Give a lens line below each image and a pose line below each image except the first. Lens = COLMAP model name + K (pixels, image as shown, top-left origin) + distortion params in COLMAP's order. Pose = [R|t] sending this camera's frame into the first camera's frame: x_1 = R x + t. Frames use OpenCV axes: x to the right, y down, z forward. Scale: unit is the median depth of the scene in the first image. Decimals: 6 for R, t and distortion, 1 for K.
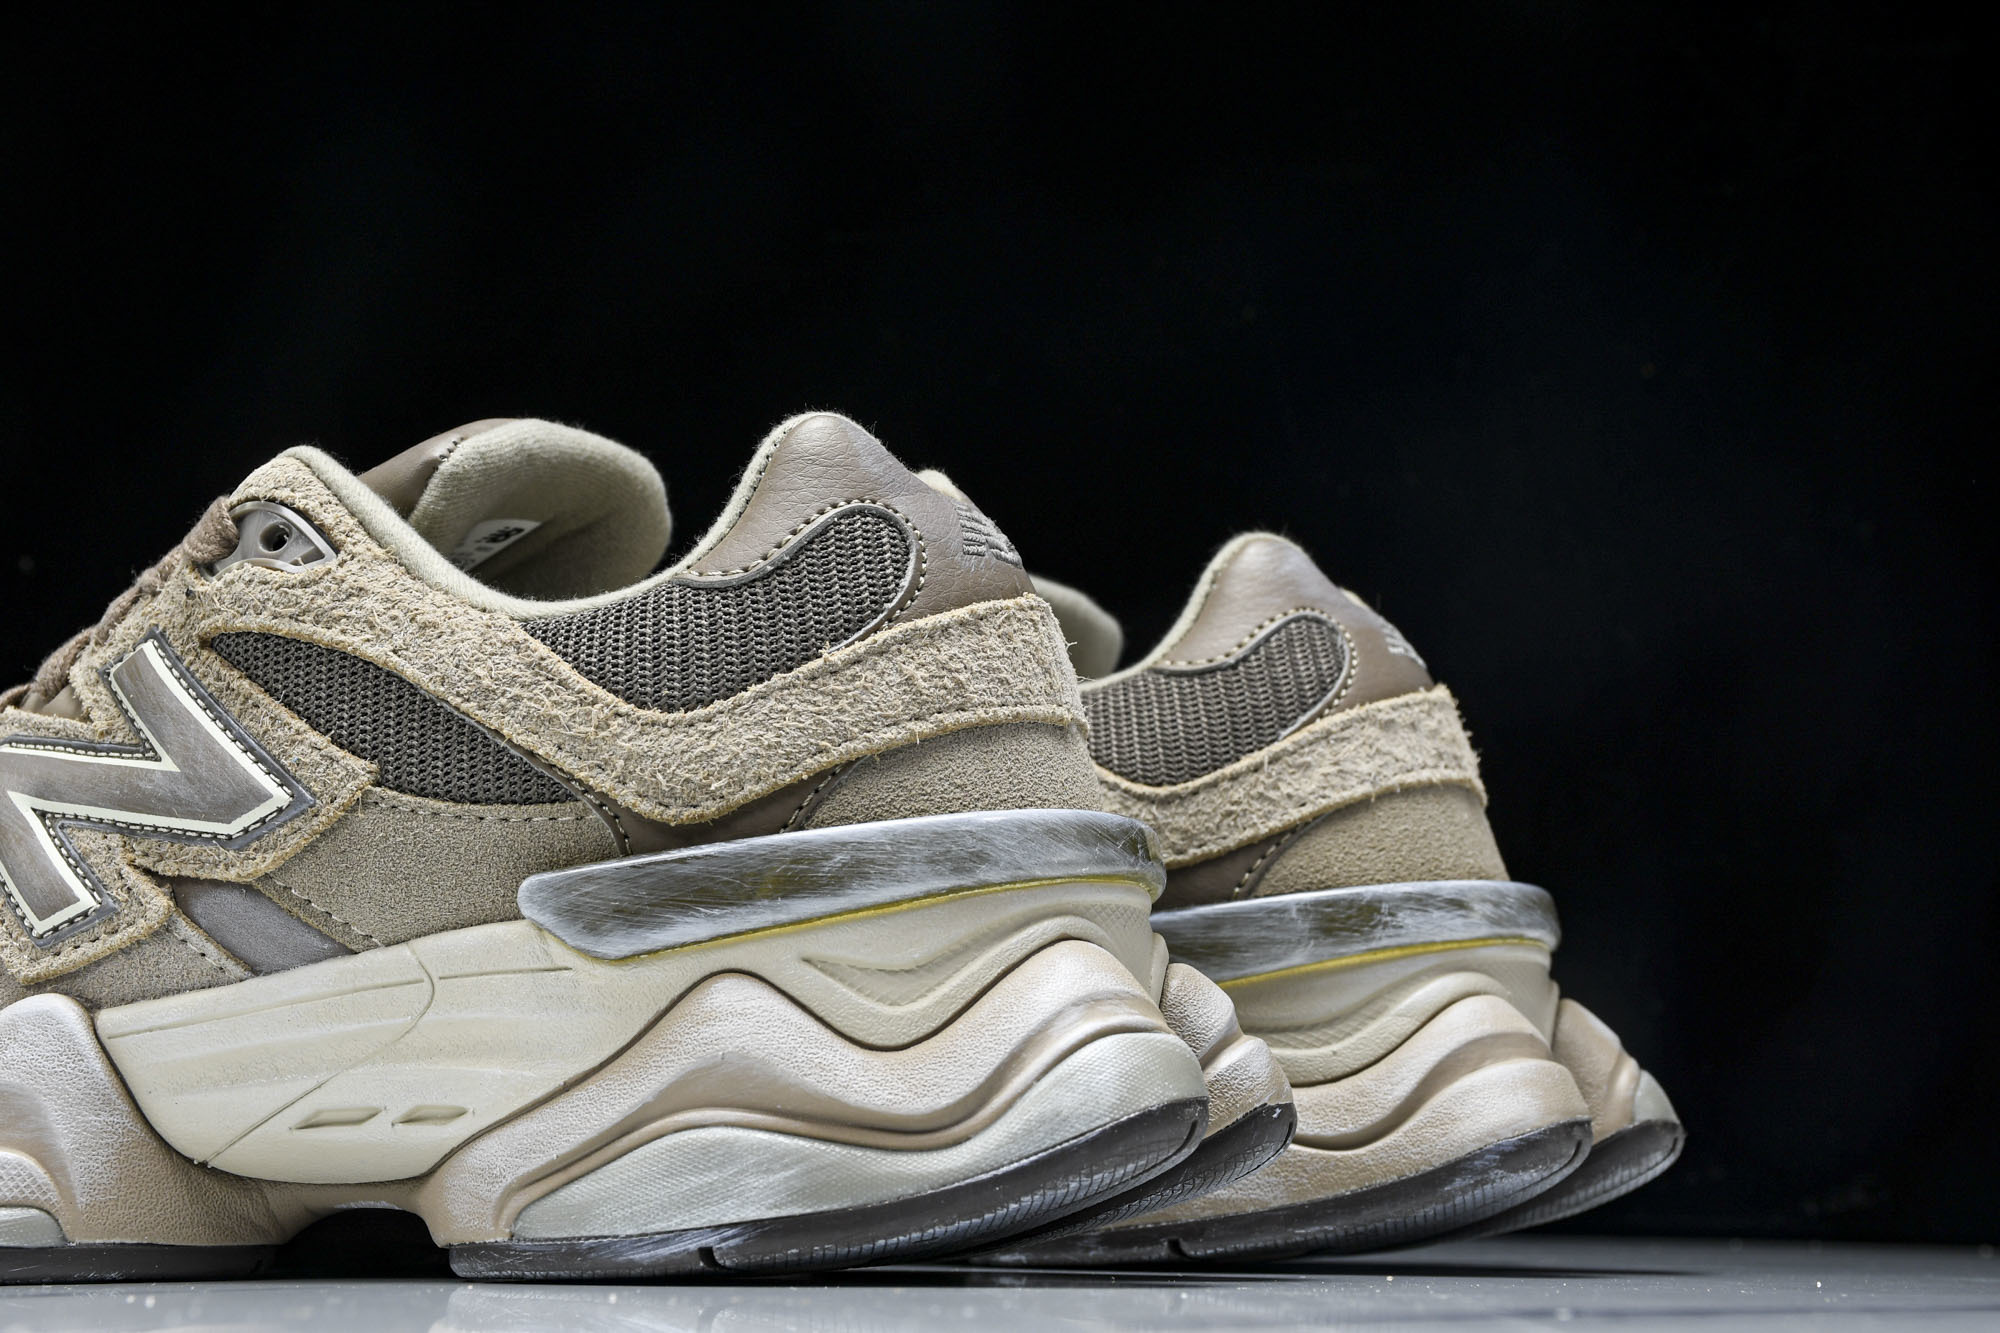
lens RADIAL K [[3256.8, 0, 1003.7], [0, 3256.8, 649.3], [0, 0, 1]] dist [0.177879, 0.000000]
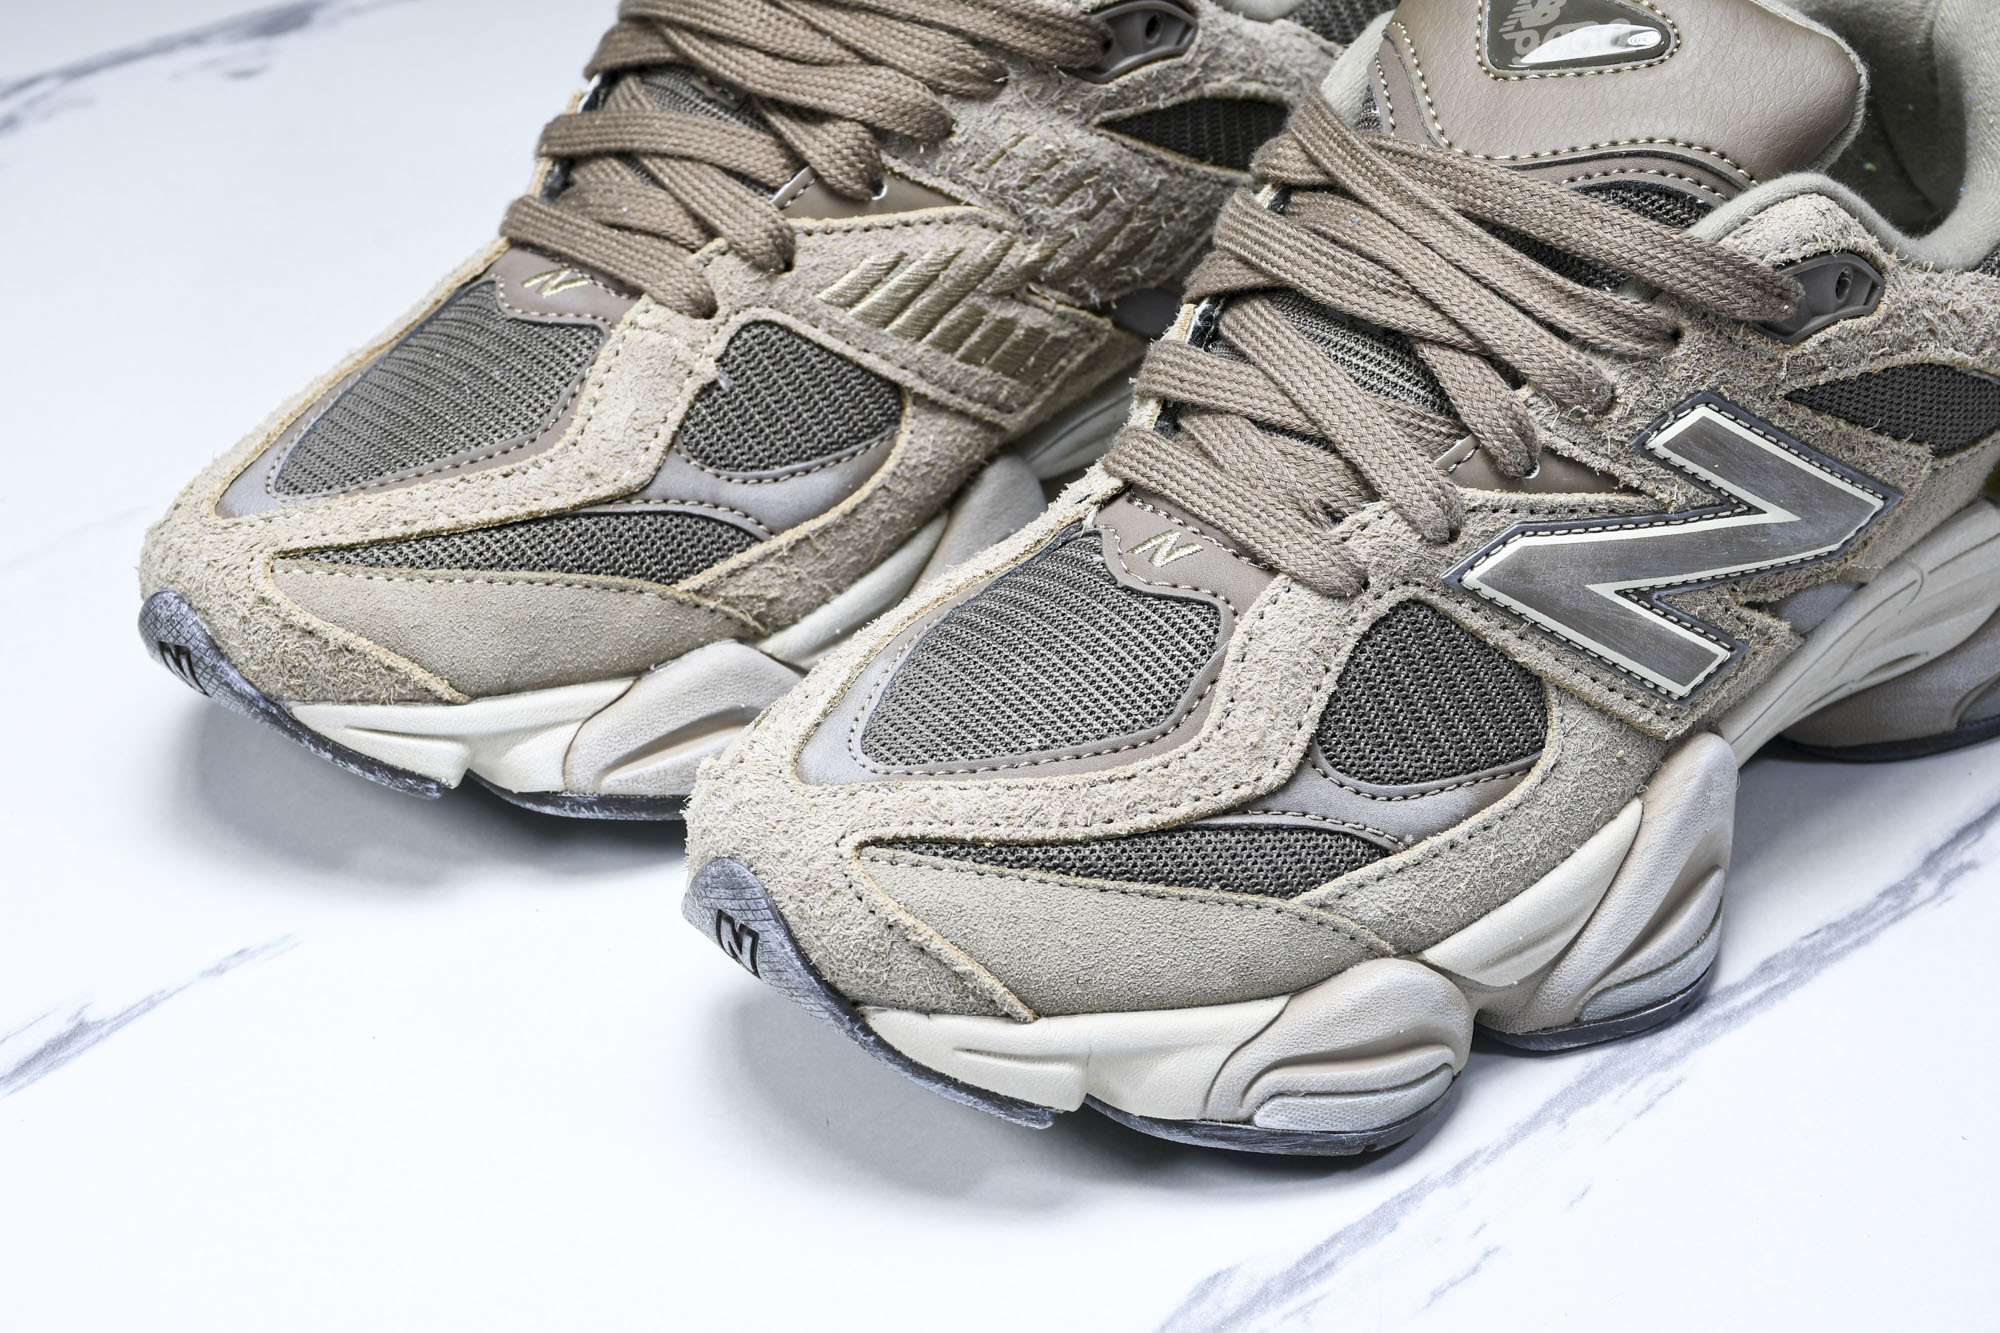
lens RADIAL K [[4588.5, 0, 999.8], [0, 4588.5, 676.4], [0, 0, 1]] dist [0.466483, 0.000000]
pose [[0.378825, -0.518017, 0.766909, -1.529325], [-0.163524, 0.778167, 0.606396, -0.793796], [-0.910907, -0.355126, 0.210081, 0.901062]]
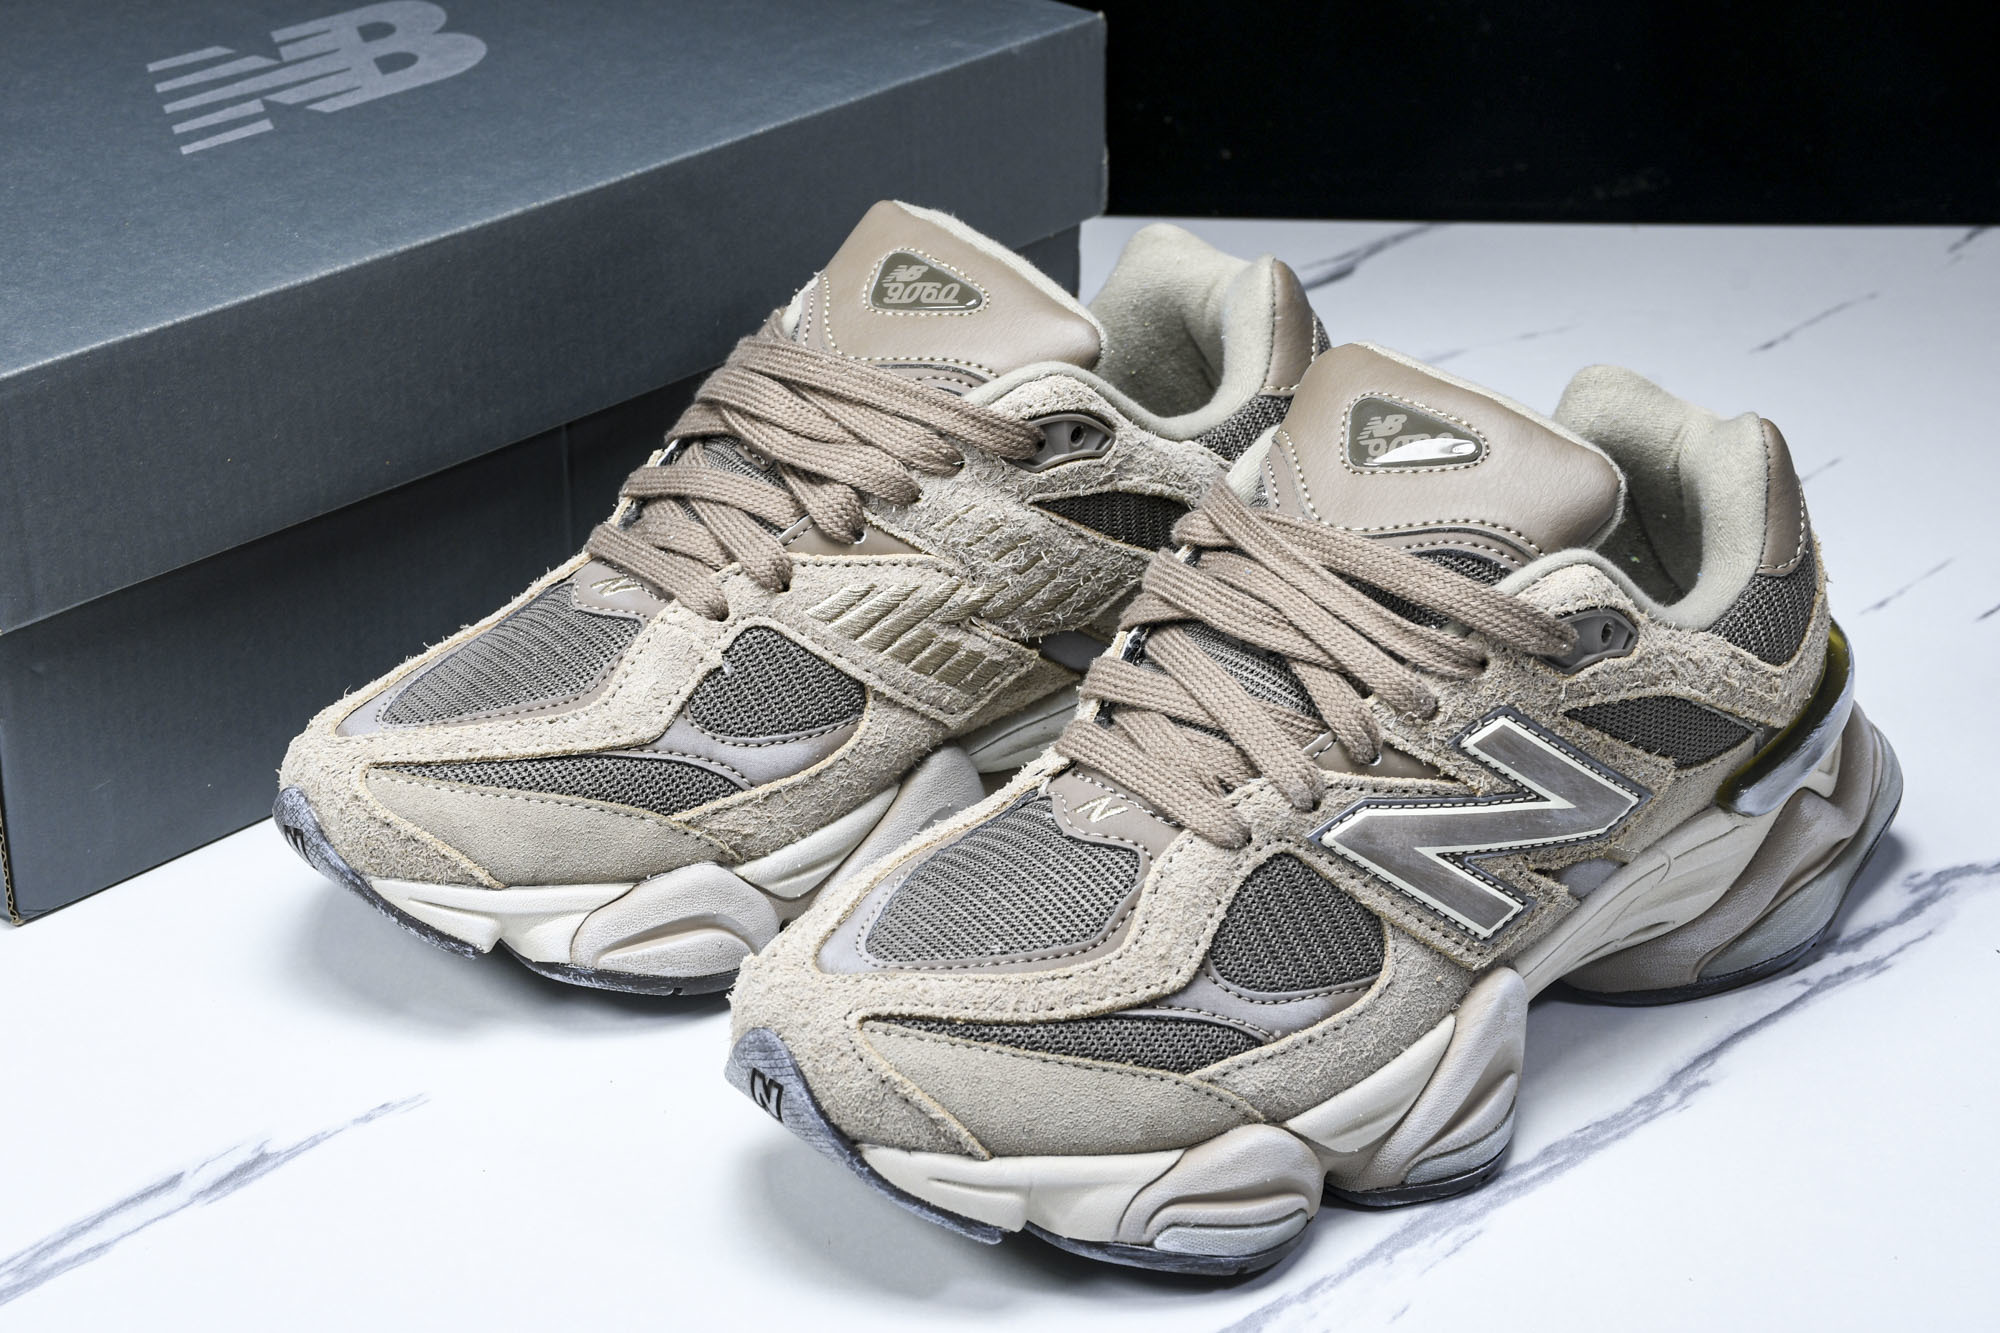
lens RADIAL K [[3979.9, 0, 995.3], [0, 3979.9, 670.0], [0, 0, 1]] dist [0.288654, 0.000000]
pose [[0.388032, -0.428692, 0.815876, -1.730283], [-0.193013, 0.827811, 0.526760, -0.872618], [-0.901209, -0.361874, 0.238474, 0.834633]]
